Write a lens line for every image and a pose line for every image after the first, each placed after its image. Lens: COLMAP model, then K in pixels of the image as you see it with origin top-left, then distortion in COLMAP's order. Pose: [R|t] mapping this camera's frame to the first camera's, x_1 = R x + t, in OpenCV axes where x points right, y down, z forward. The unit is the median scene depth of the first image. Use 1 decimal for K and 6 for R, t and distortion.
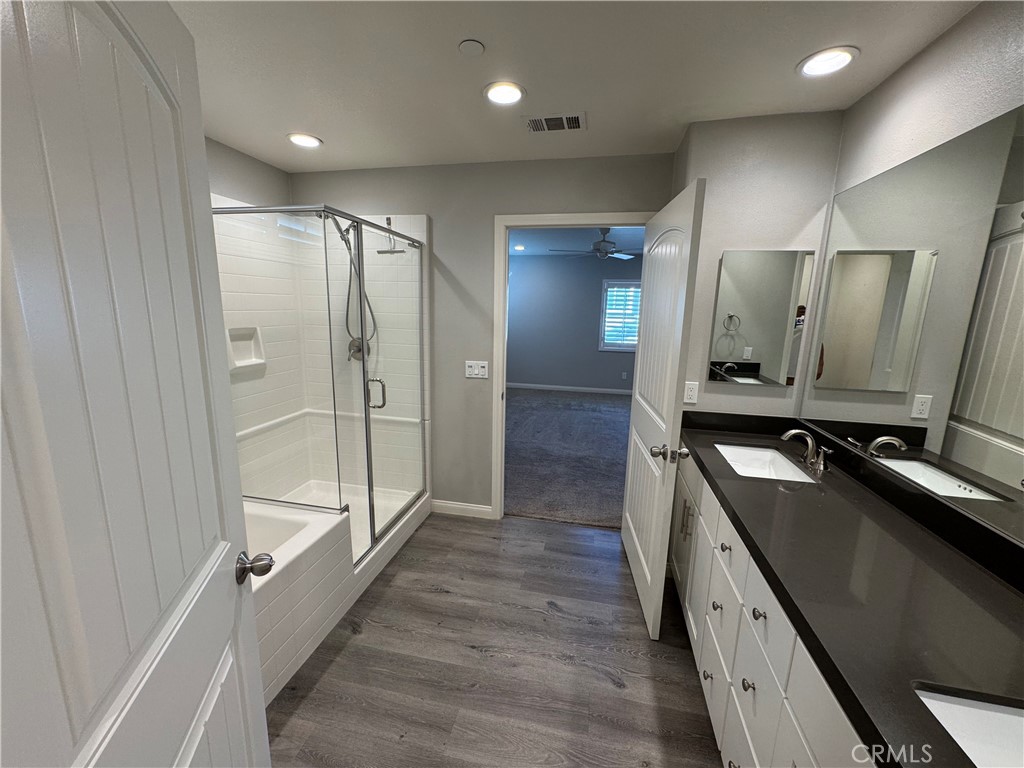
lens RADIAL K [[409.4, 0, 512.0], [0, 409.4, 384.0], [0, 0, 1]] dist [-0.001235, -0.000230]
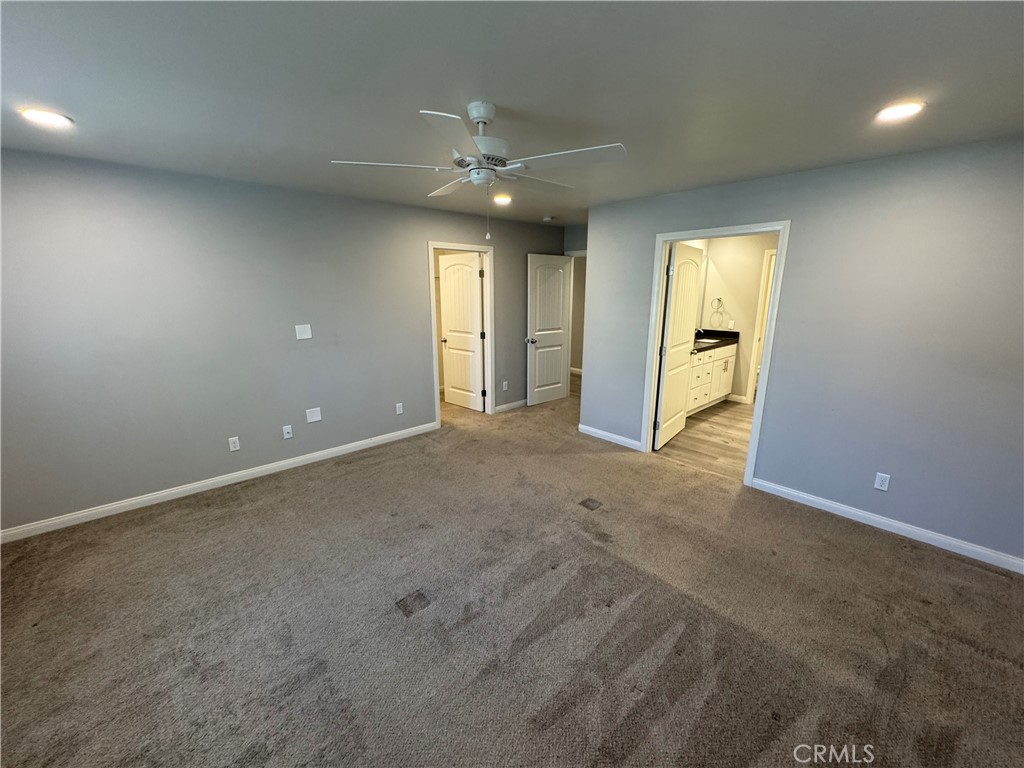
lens RADIAL K [[409.4, 0, 512.0], [0, 409.4, 384.0], [0, 0, 1]] dist [-0.001235, -0.000230]
pose [[-0.815805, -0.150112, 0.558505, -0.097235], [0.095175, 0.917711, 0.385679, -0.486283], [-0.570442, 0.367795, -0.734386, 2.367112]]
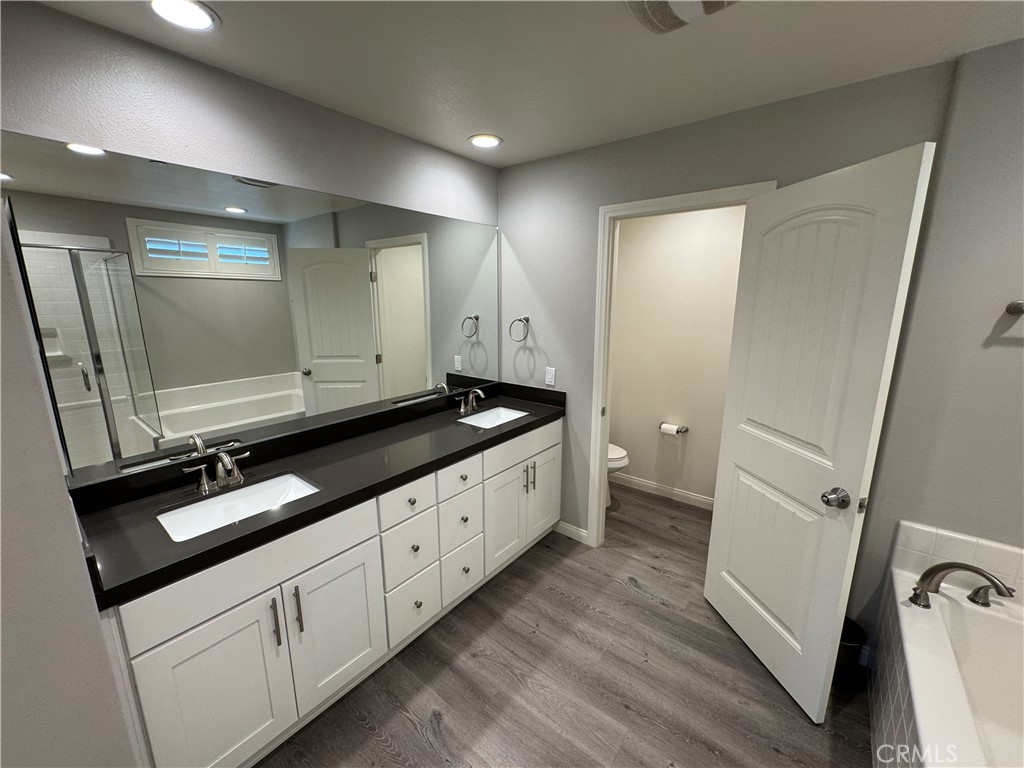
lens RADIAL K [[410.8, 0, 514.6], [0, 410.8, 380.9], [0, 0, 1]] dist [-0.002371, -0.000539]
pose [[-0.897931, -0.115433, 0.424730, -0.131557], [0.061876, 0.922305, 0.381476, -0.205903], [-0.435766, 0.368820, -0.821024, 0.881349]]
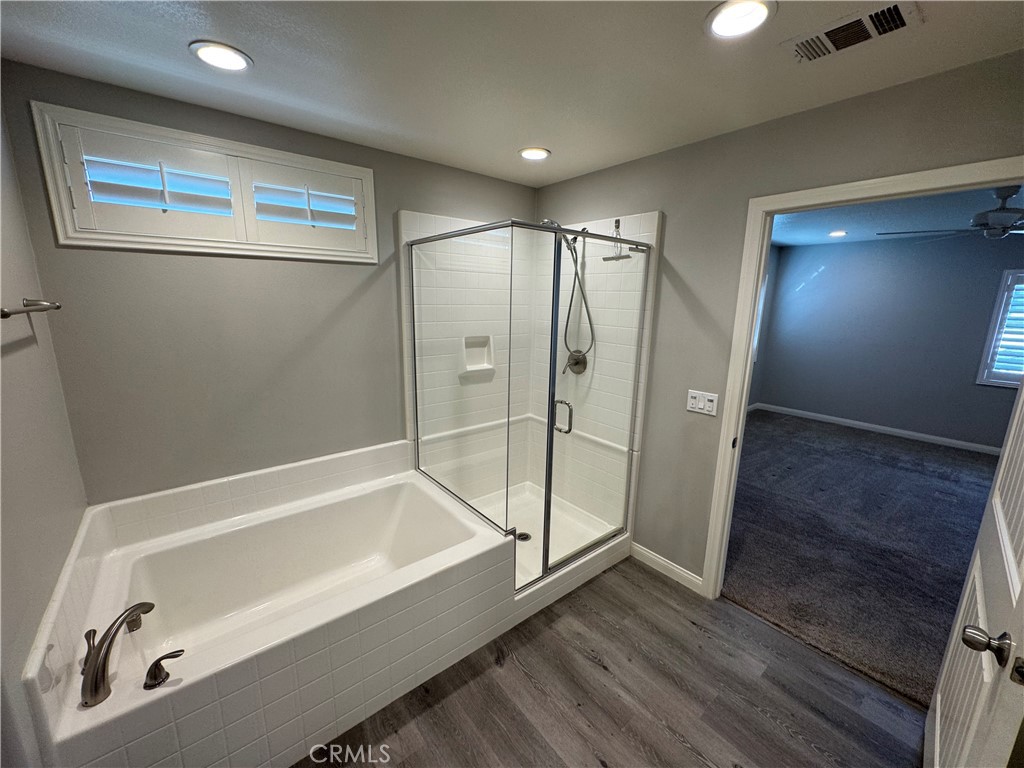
lens RADIAL K [[409.4, 0, 512.0], [0, 409.4, 384.0], [0, 0, 1]] dist [-0.001235, -0.000230]
pose [[0.779120, 0.120976, -0.615091, 0.110671], [-0.118830, 0.991914, 0.044571, -0.064098], [0.615509, 0.038365, 0.787195, 0.169244]]
